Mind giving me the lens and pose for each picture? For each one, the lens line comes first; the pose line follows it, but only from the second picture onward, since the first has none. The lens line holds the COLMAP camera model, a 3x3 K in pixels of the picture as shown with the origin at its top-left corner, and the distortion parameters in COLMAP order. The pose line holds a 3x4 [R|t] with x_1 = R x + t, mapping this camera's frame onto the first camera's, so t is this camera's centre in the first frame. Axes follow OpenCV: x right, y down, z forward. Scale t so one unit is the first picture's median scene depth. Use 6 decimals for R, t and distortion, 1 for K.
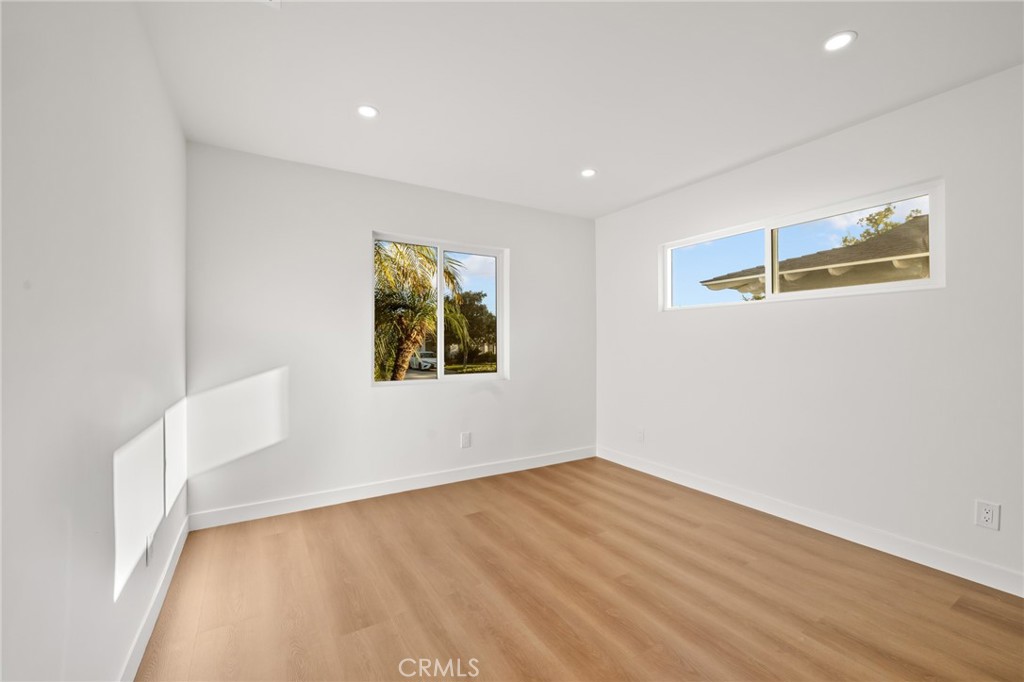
lens RADIAL K [[427.0, 0, 514.1], [0, 427.0, 345.2], [0, 0, 1]] dist [-0.008011, -0.000142]
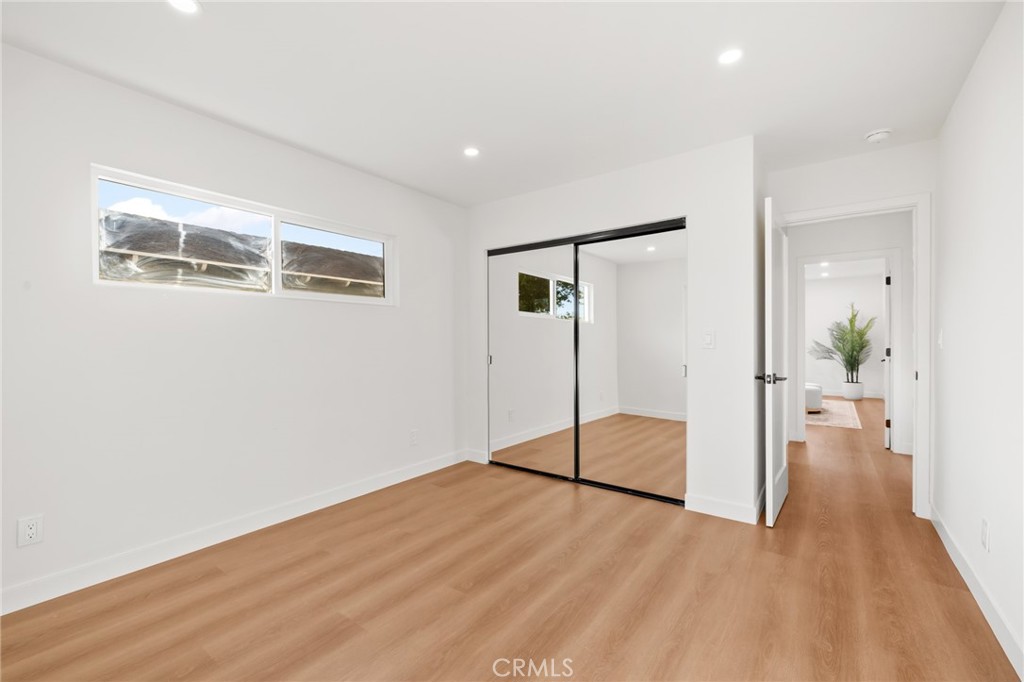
lens RADIAL K [[427.0, 0, 514.1], [0, 427.0, 345.2], [0, 0, 1]] dist [-0.008011, -0.000142]
pose [[-0.384261, -0.006266, 0.923203, -0.595282], [0.010694, 0.999880, 0.011238, -0.000264], [-0.923163, 0.014191, -0.384148, 1.128307]]
